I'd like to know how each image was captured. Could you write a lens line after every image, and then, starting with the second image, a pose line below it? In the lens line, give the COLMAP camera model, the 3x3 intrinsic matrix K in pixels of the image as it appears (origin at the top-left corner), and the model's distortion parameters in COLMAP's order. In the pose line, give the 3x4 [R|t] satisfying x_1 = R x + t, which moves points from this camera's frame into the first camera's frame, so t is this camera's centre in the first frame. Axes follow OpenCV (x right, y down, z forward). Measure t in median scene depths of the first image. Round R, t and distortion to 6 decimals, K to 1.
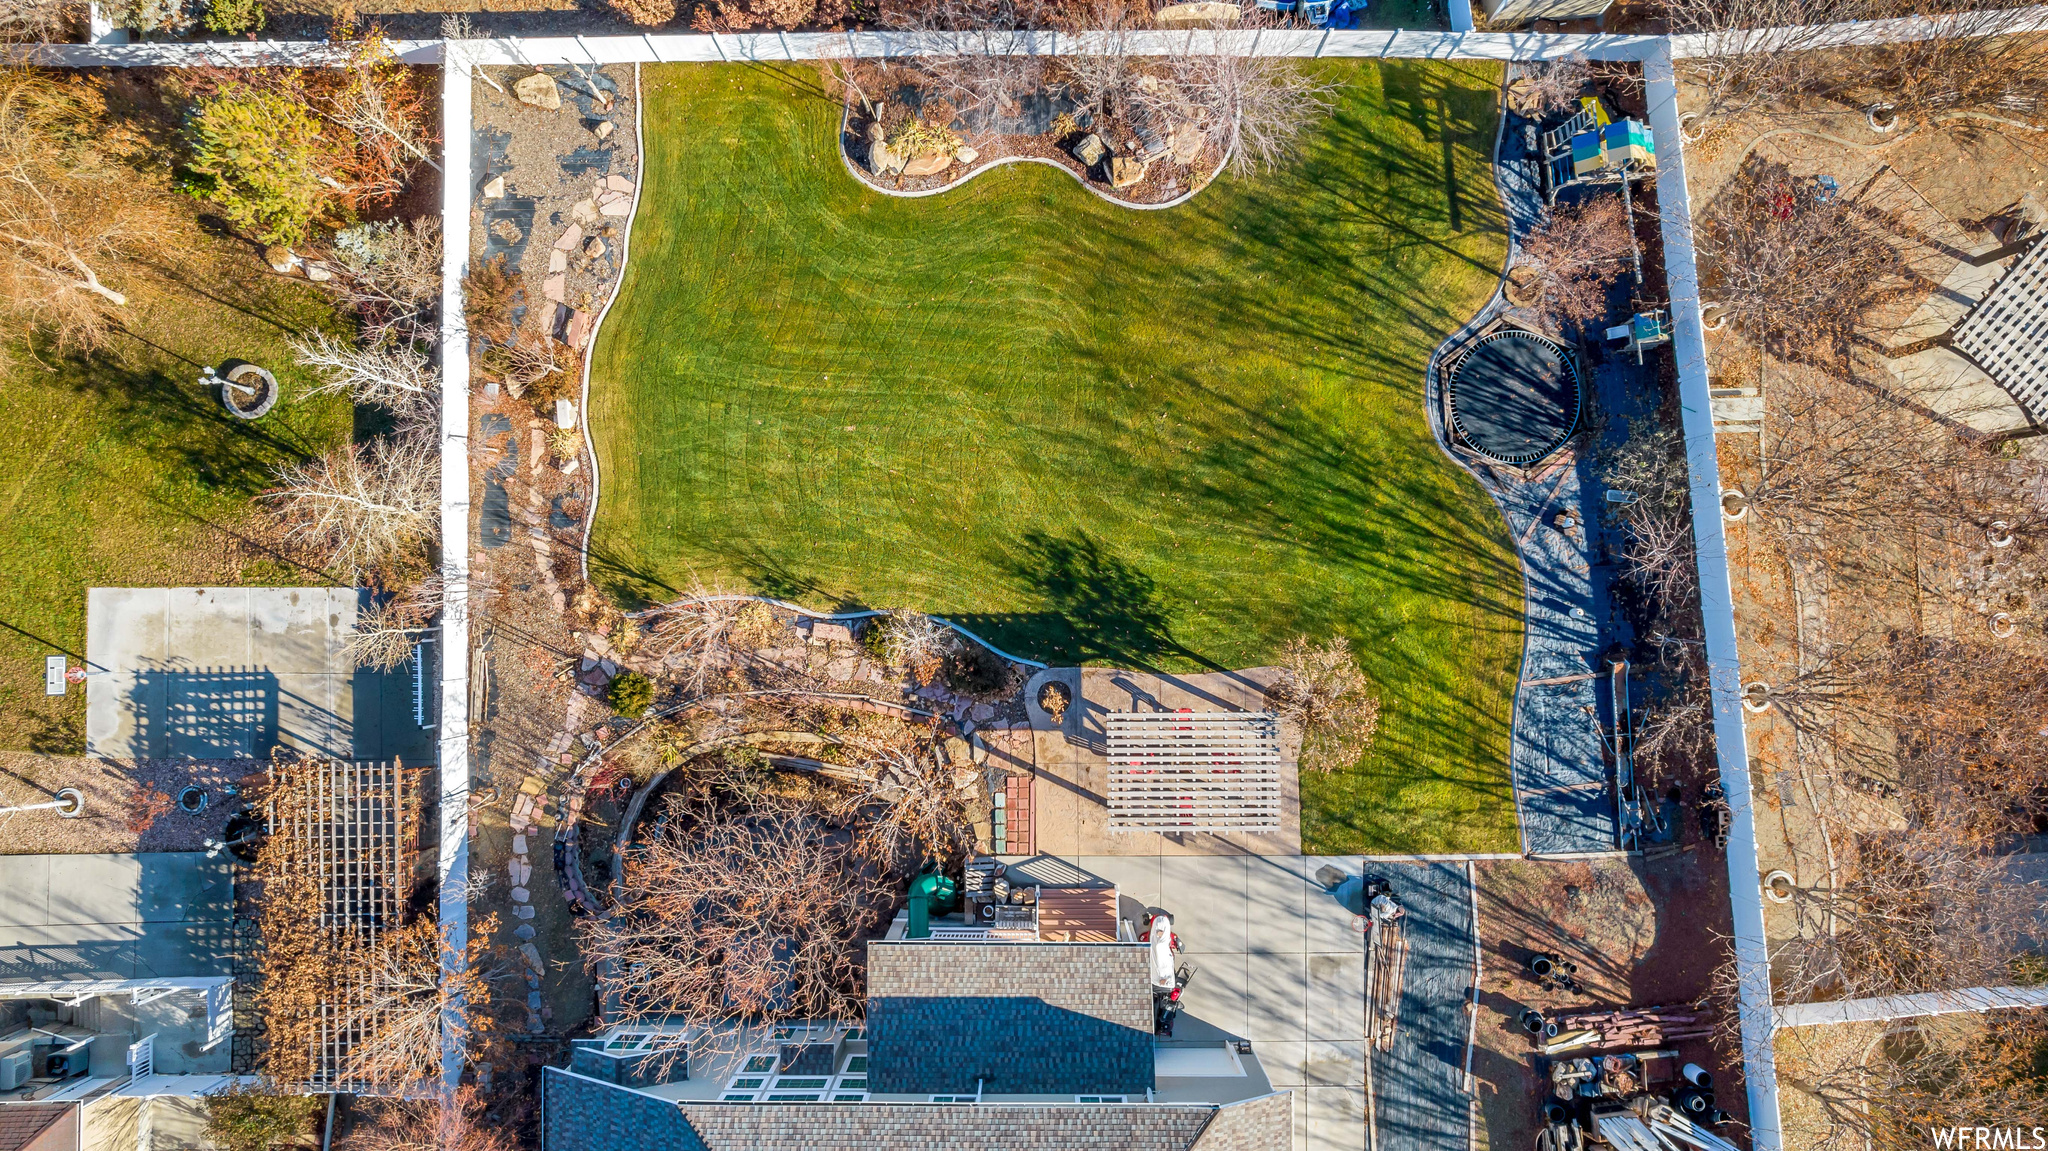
lens RADIAL K [[1308.6, 0, 1032.6], [0, 1308.6, 583.6], [0, 0, 1]] dist [-0.077208, 0.073598]
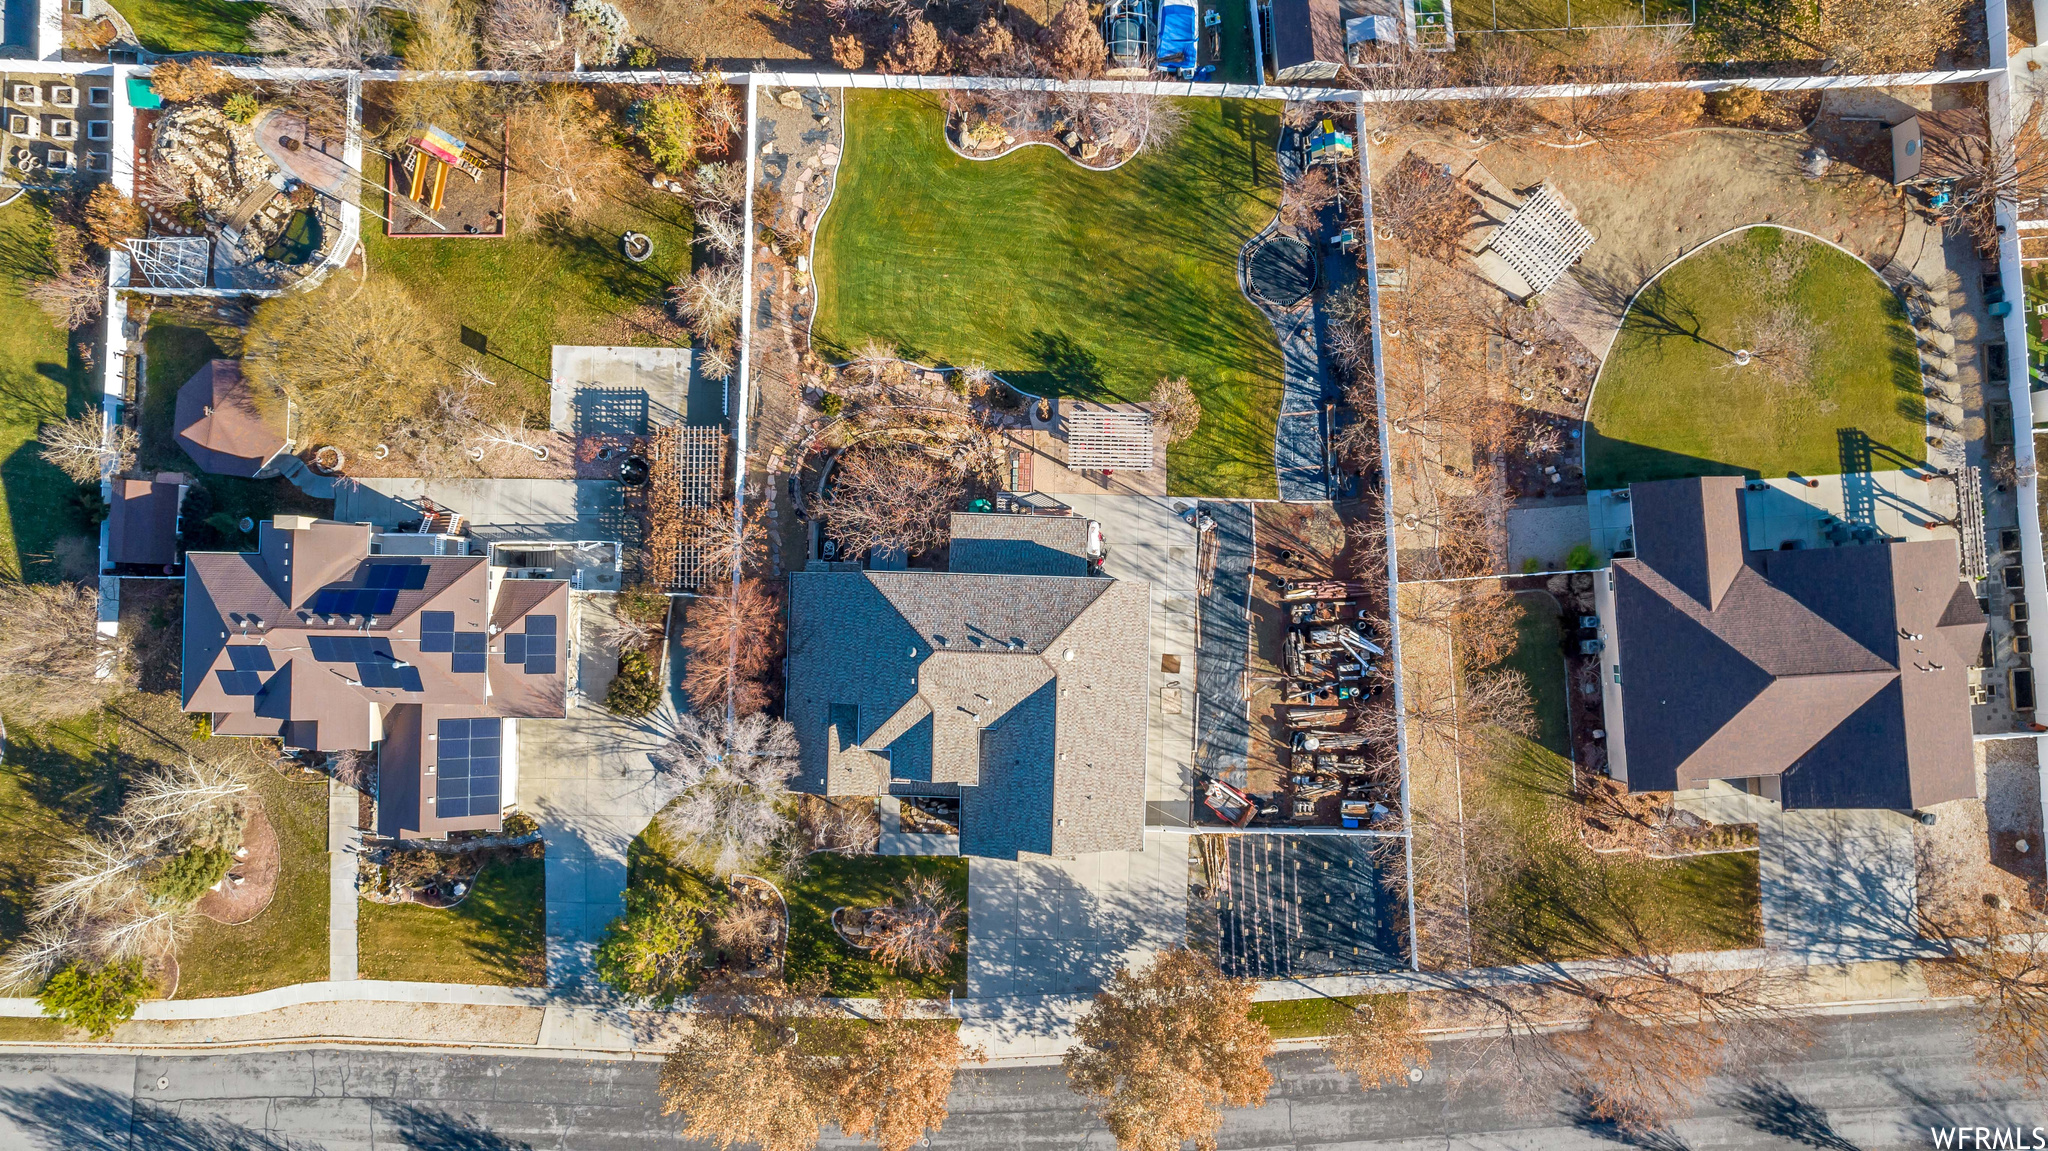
lens RADIAL K [[1238.1, 0, 1024.0], [0, 1238.1, 575.5], [0, 0, 1]] dist [-0.043327, 0.000280]
pose [[0.999498, 0.031667, 0.000281, -0.007296], [-0.031667, 0.999498, 0.001224, 0.331788], [-0.000242, -0.001233, 0.999999, -0.882284]]
